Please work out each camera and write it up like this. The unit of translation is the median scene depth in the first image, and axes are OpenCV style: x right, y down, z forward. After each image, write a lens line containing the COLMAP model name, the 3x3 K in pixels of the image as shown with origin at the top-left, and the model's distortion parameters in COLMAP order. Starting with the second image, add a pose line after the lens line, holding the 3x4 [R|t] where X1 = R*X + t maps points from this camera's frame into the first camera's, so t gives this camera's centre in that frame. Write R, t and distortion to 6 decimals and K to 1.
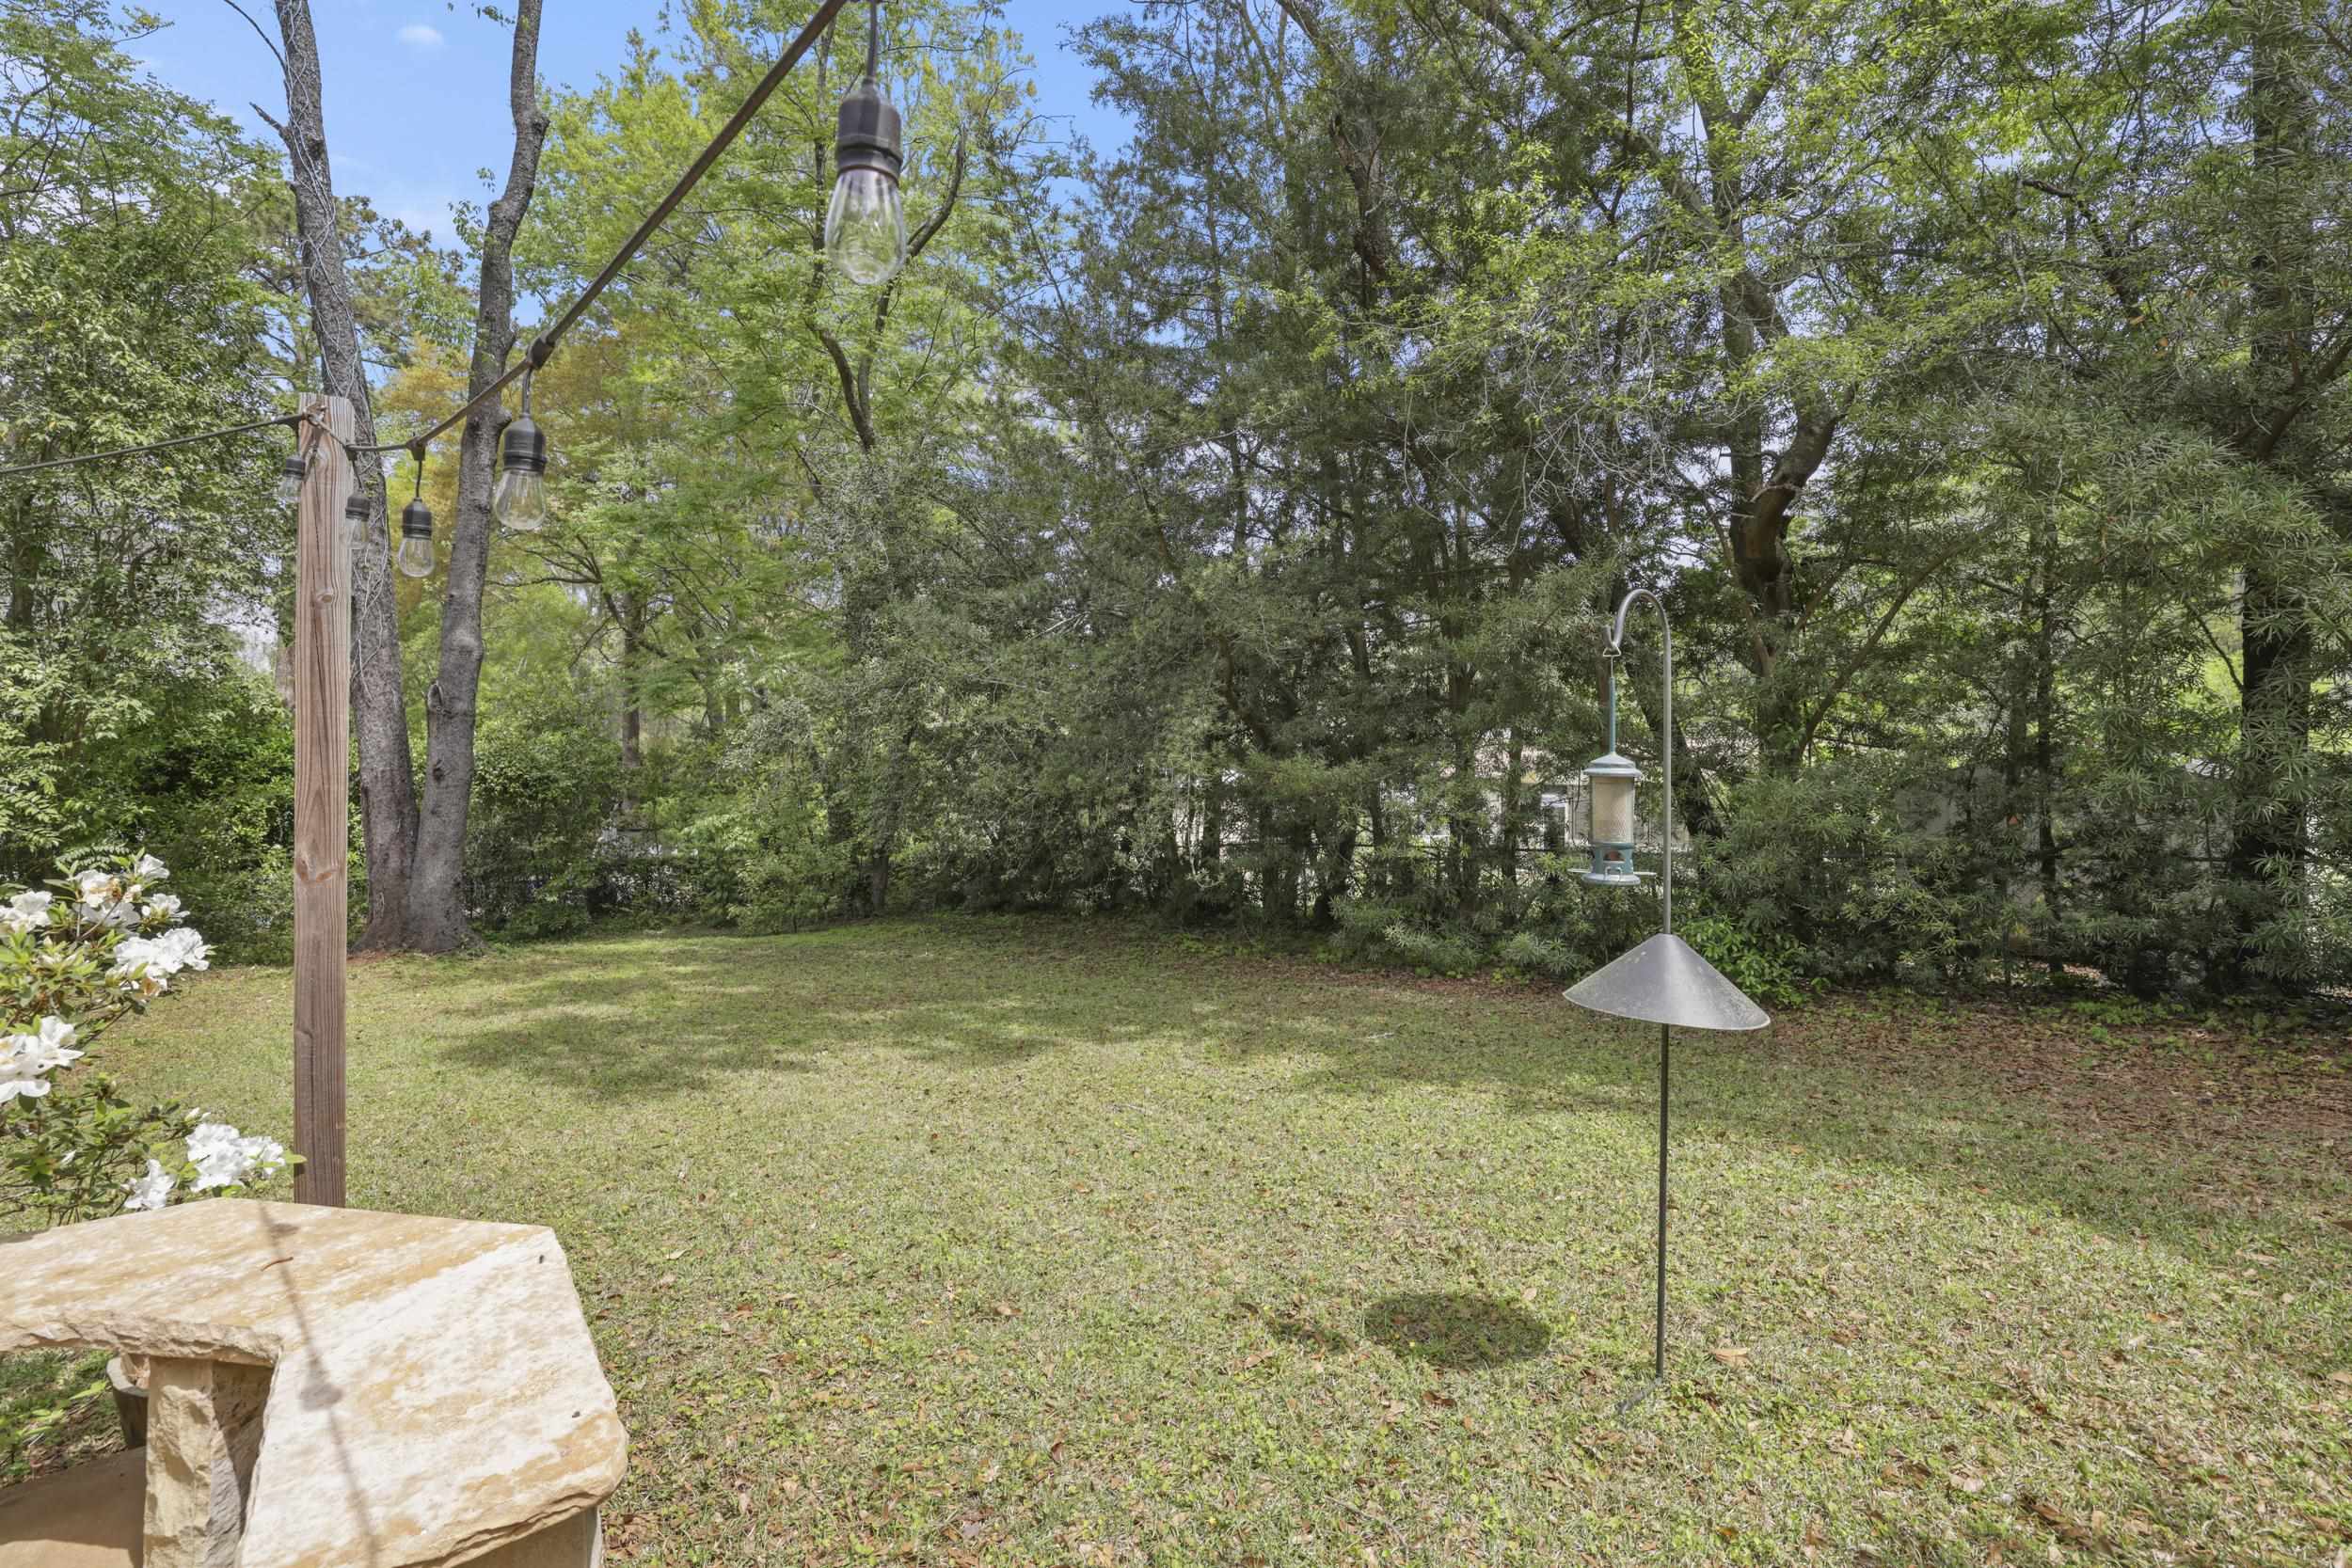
lens RADIAL K [[1036.5, 0, 1182.6], [0, 1036.5, 744.3], [0, 0, 1]] dist [-0.000909, -0.000089]
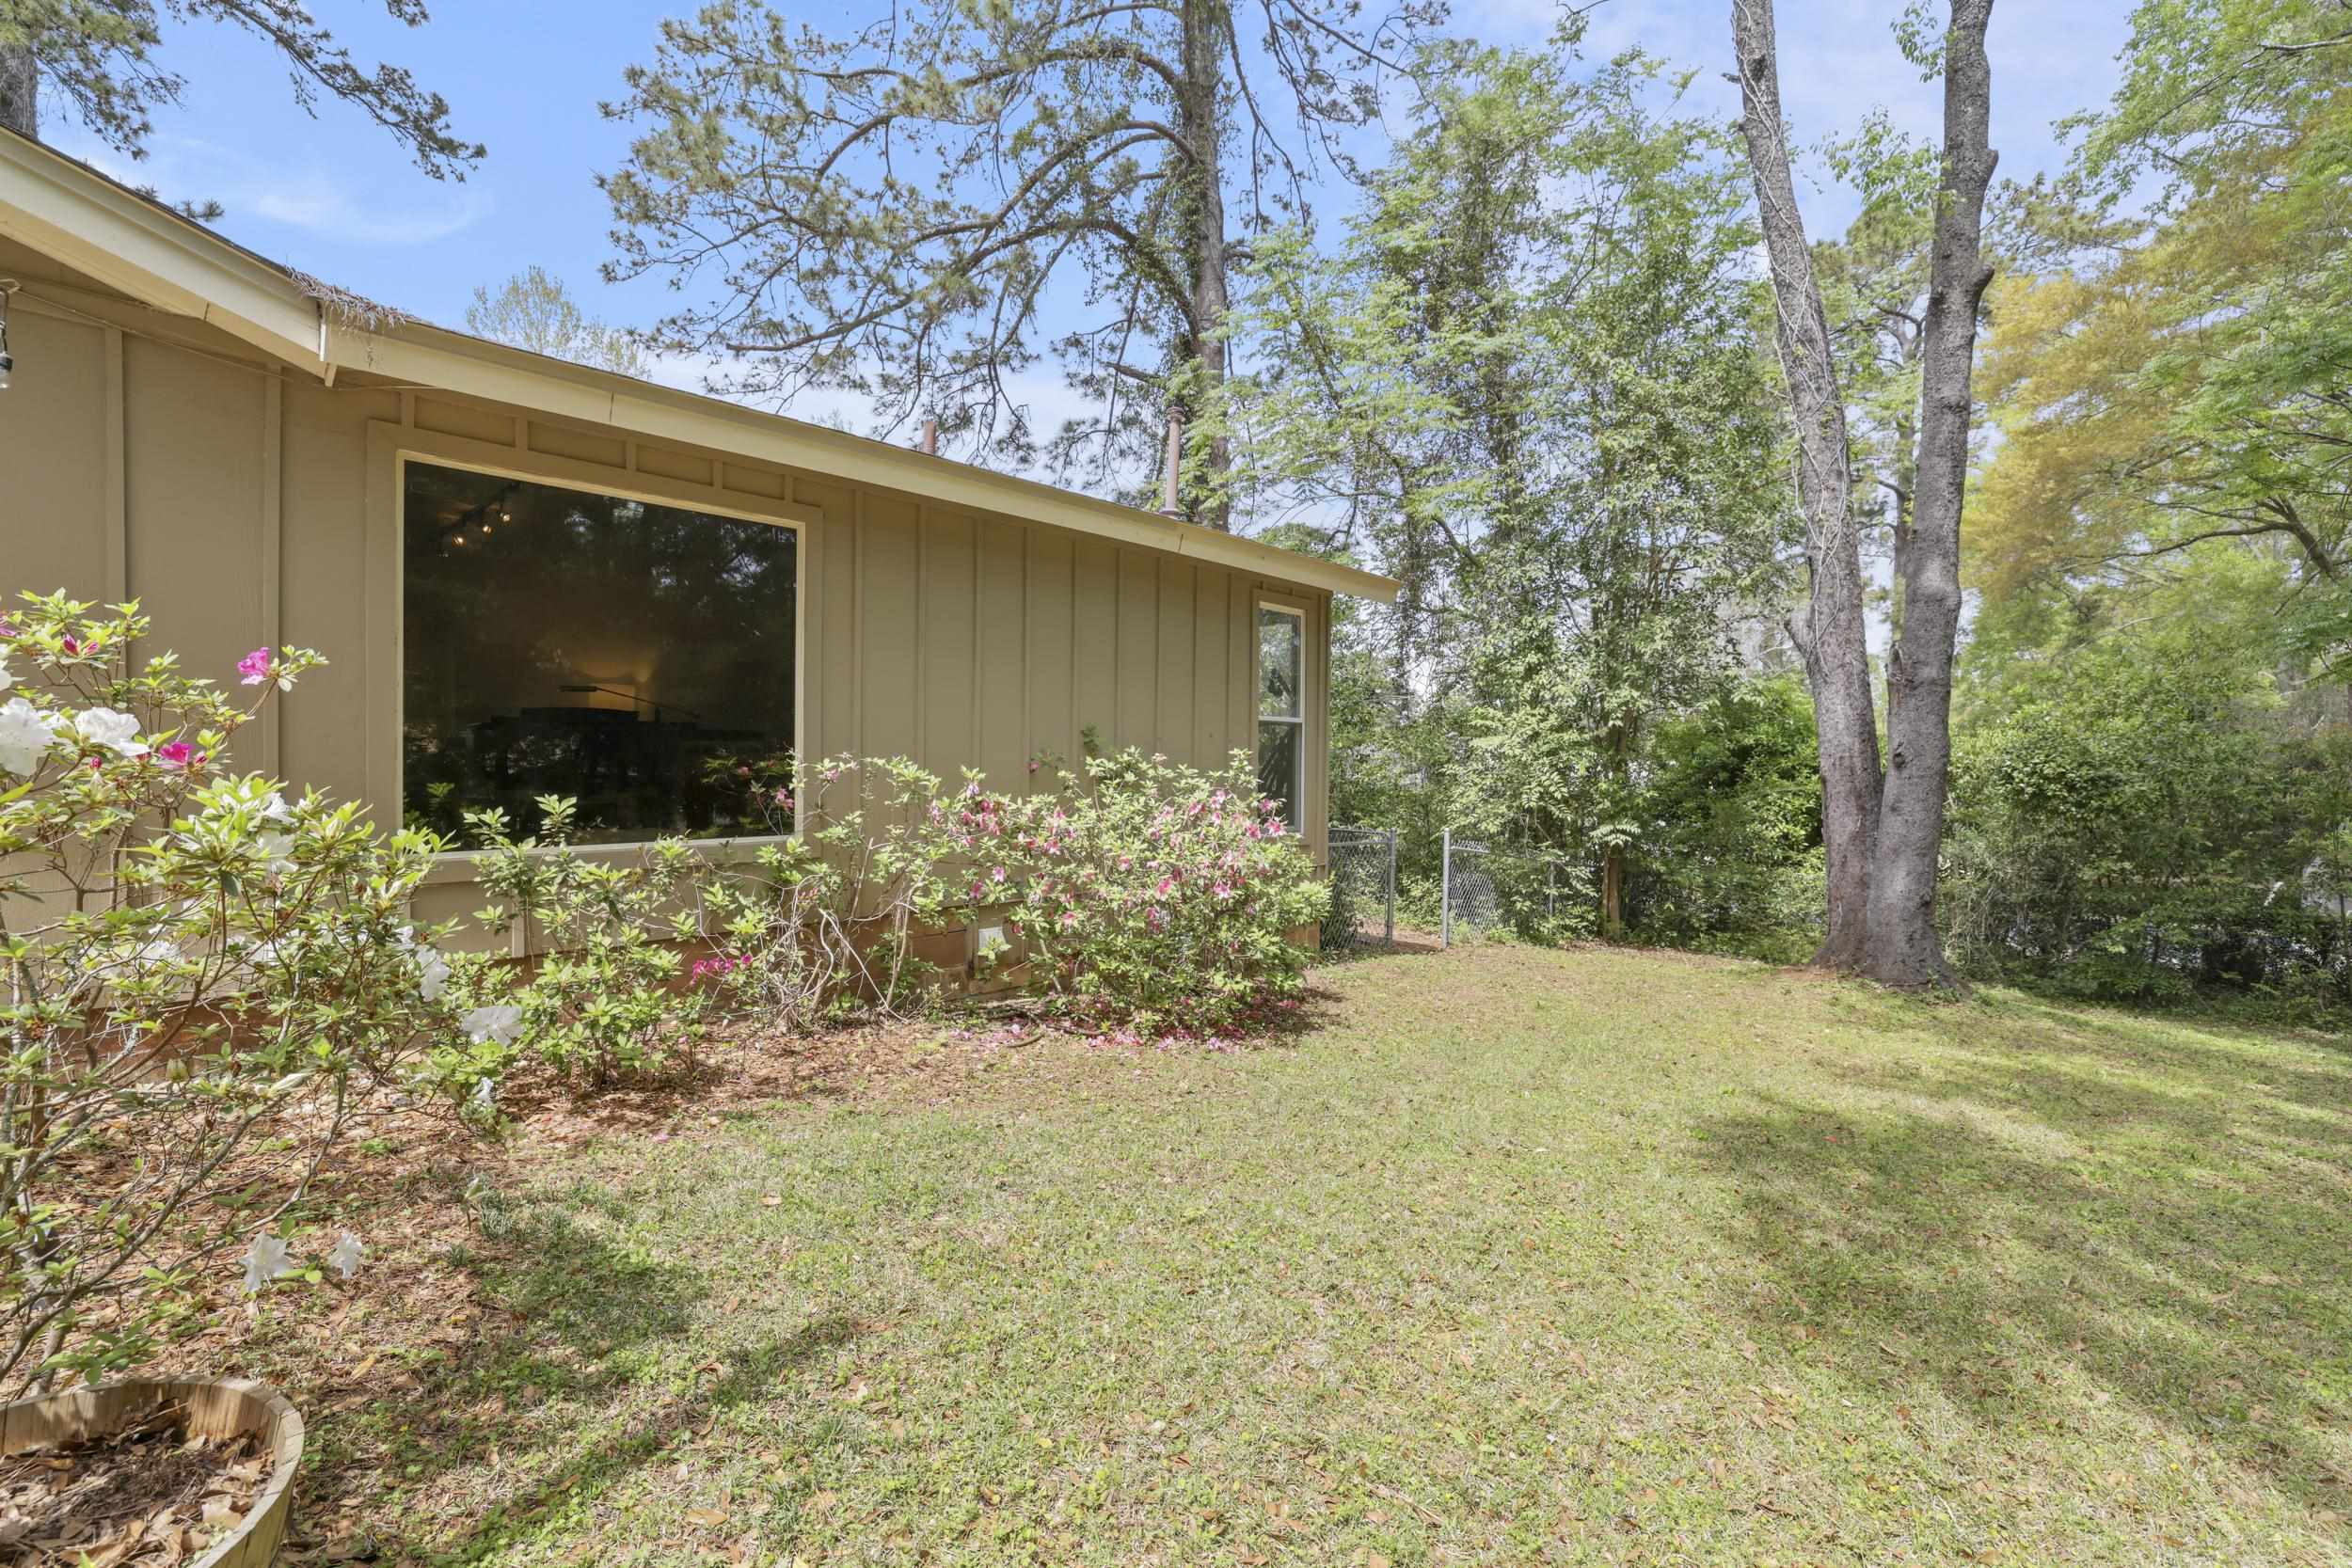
lens RADIAL K [[992.0, 0, 1120.2], [0, 992.0, 771.1], [0, 0, 1]] dist [-0.019748, 0.000270]
pose [[0.143866, 0.007754, -0.989567, -0.048775], [-0.005499, 0.999960, 0.007036, 0.026967], [0.989582, 0.004429, 0.143903, 0.235021]]
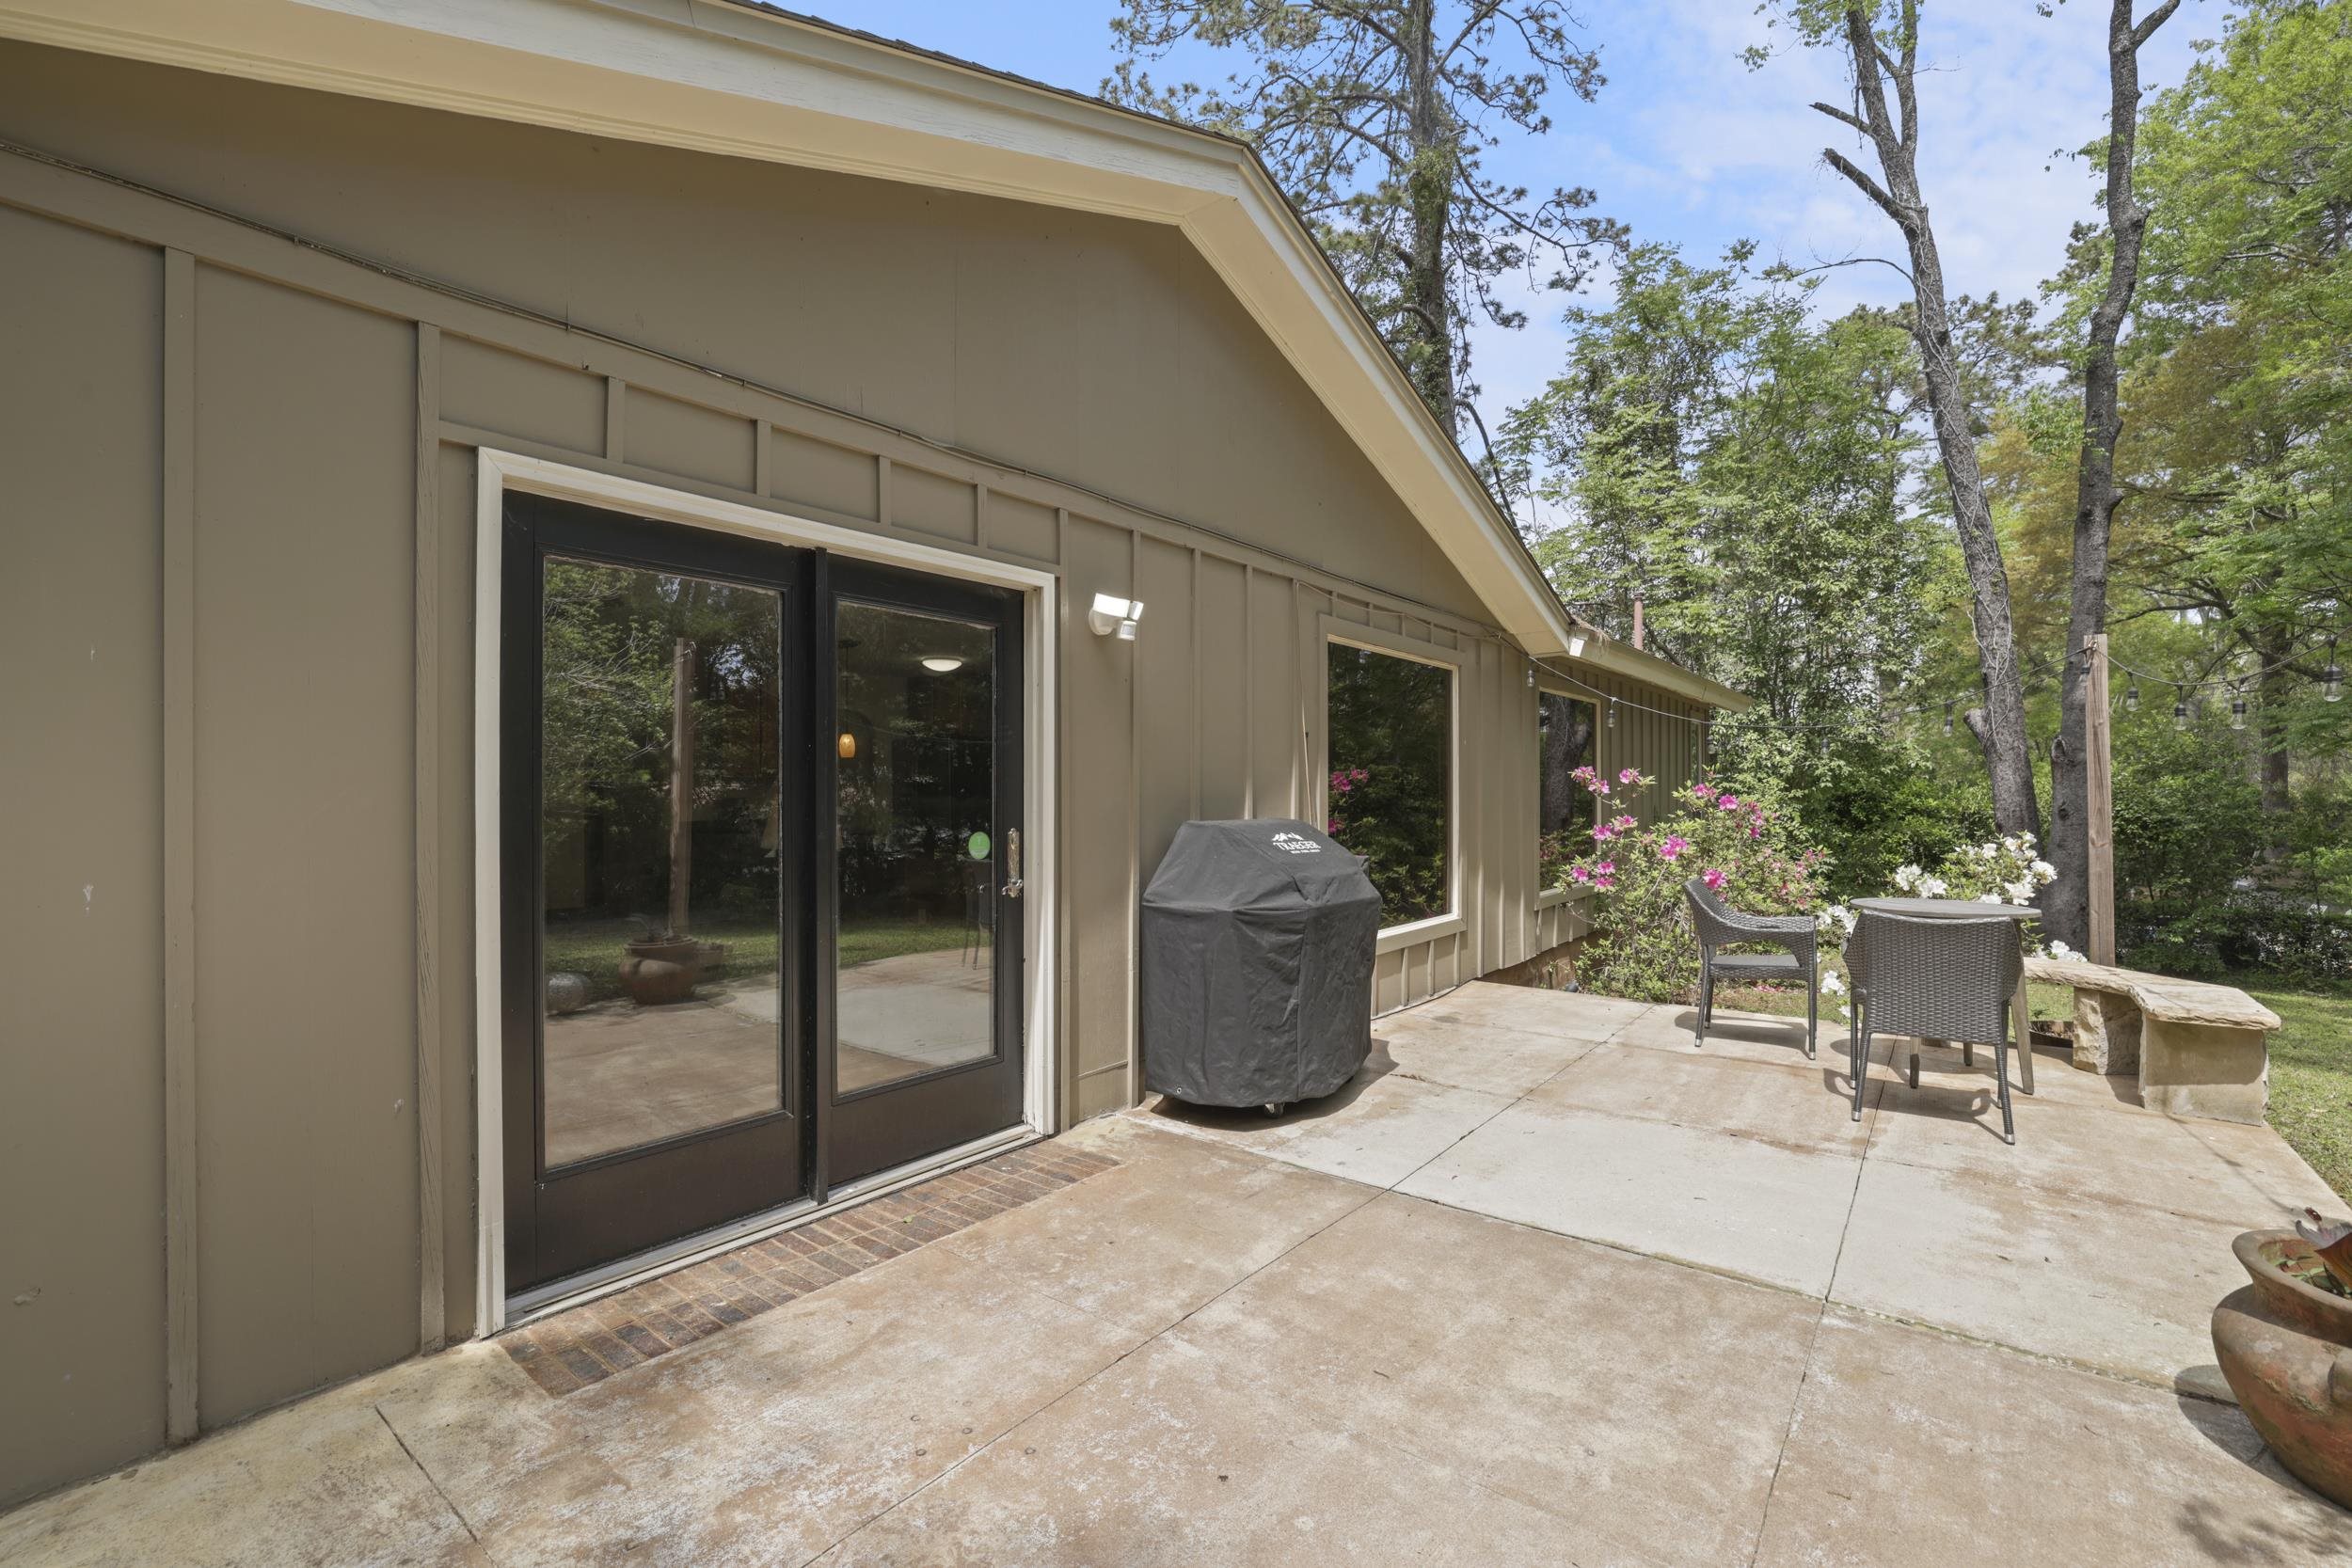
lens RADIAL K [[1076.3, 0, 1037.5], [0, 1076.3, 771.9], [0, 0, 1]] dist [-0.055633, 0.014664]
pose [[0.200371, -0.024059, -0.979425, 0.165353], [0.006530, 0.999709, -0.023221, 0.000301], [0.979698, -0.001743, 0.200470, -0.312035]]
